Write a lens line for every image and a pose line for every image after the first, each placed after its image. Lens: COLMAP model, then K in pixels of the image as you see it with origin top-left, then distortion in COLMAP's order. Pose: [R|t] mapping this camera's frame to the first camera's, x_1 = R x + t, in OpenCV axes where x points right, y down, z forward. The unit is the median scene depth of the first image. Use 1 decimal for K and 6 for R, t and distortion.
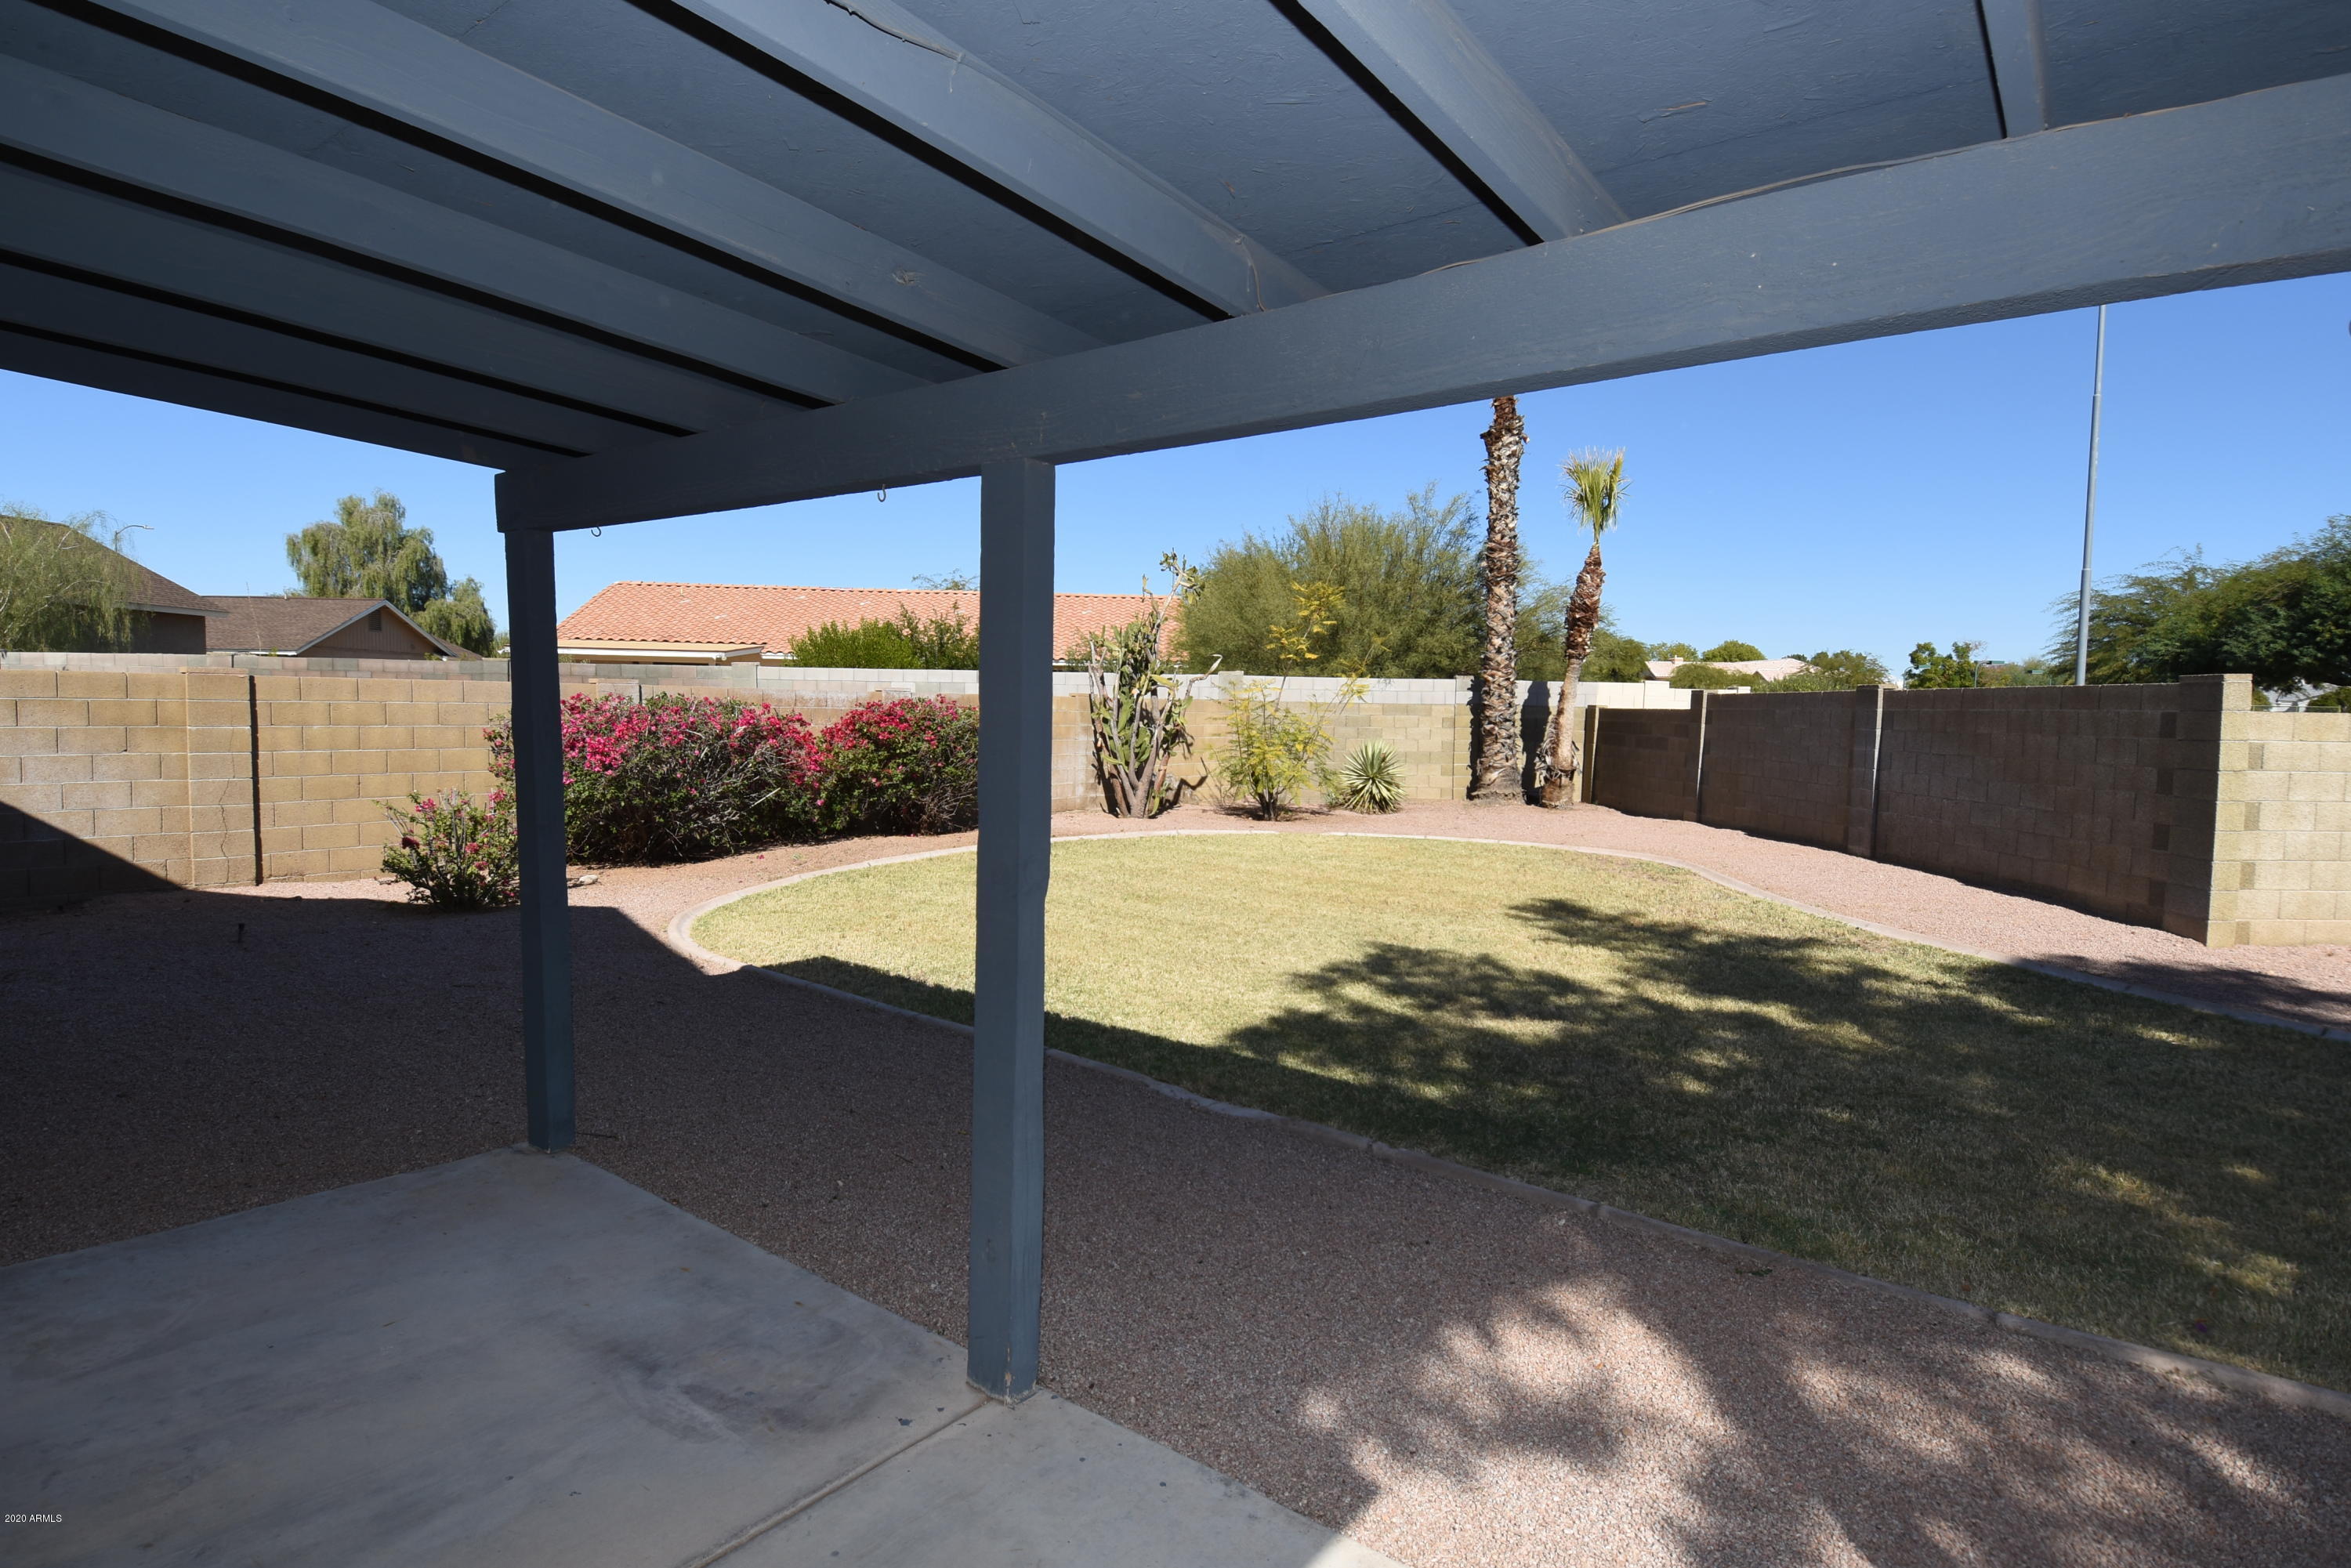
lens RADIAL K [[1213.1, 0, 1176.9], [0, 1213.1, 791.8], [0, 0, 1]] dist [0.053643, -0.056847]
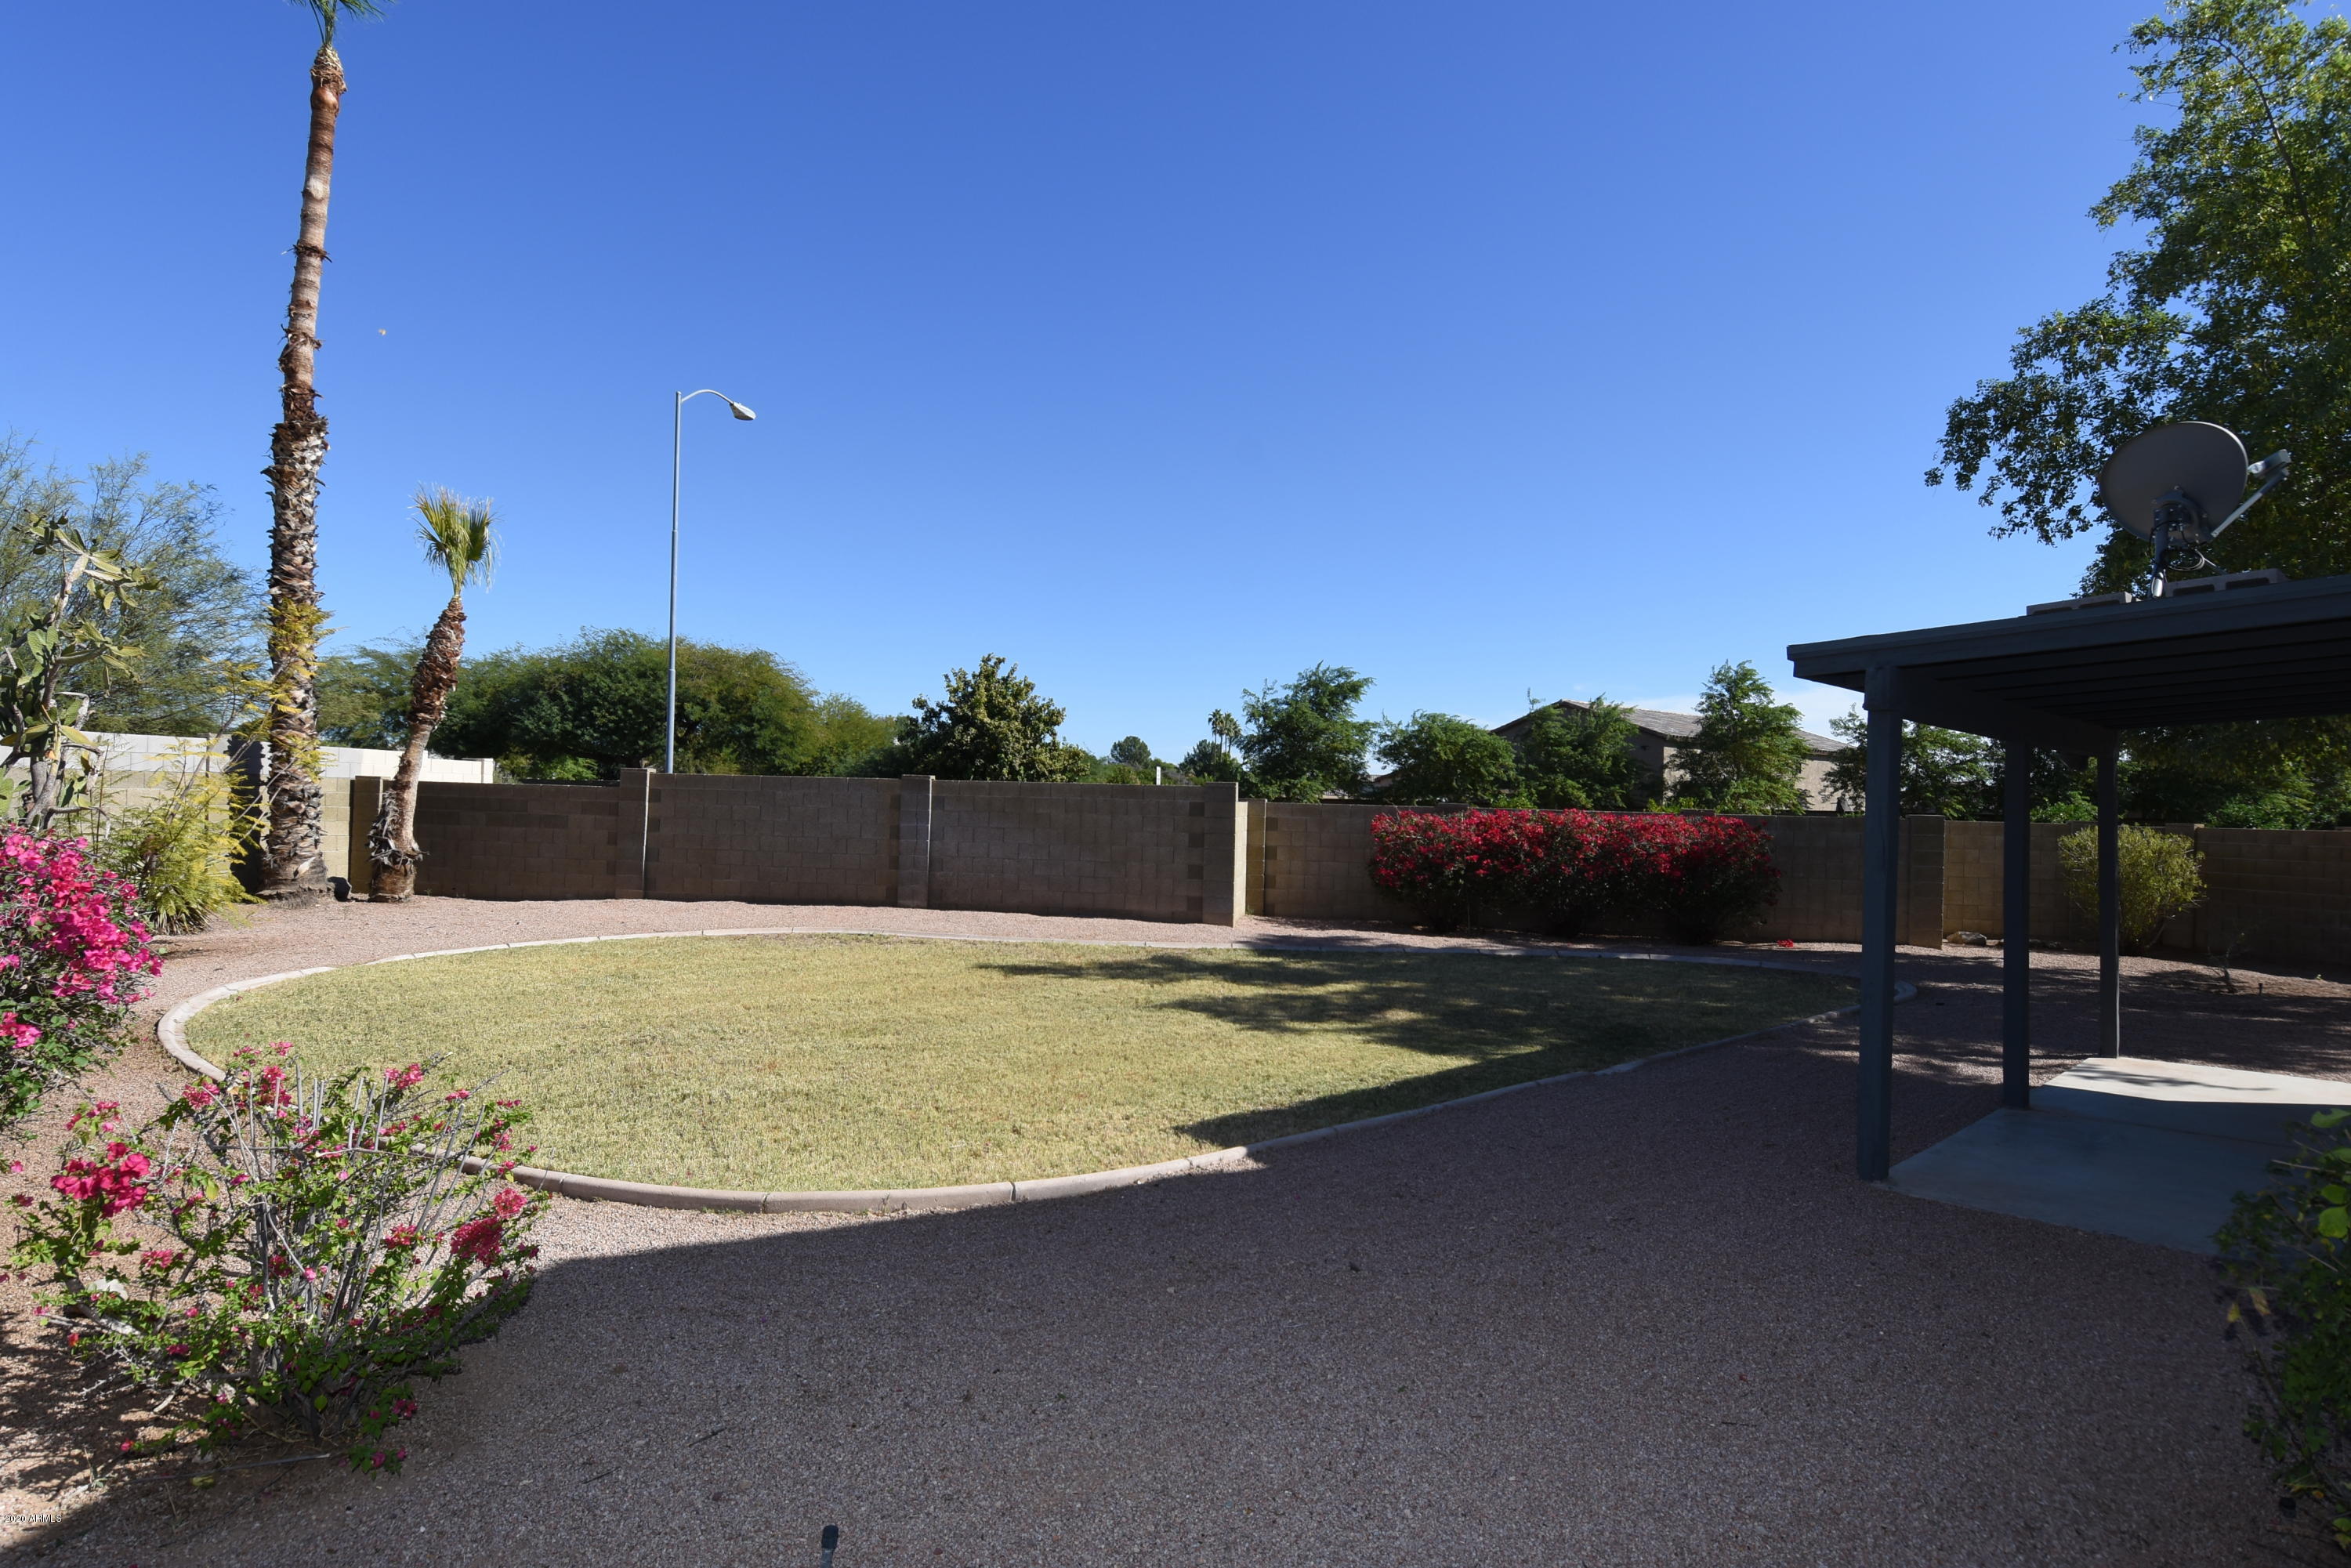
lens RADIAL K [[1213.1, 0, 1176.9], [0, 1213.1, 791.8], [0, 0, 1]] dist [0.053643, -0.056847]
pose [[0.154300, -0.003691, 0.988017, -0.487023], [0.045464, 0.998960, -0.003368, -0.038451], [-0.986978, 0.045438, 0.154307, 0.384125]]
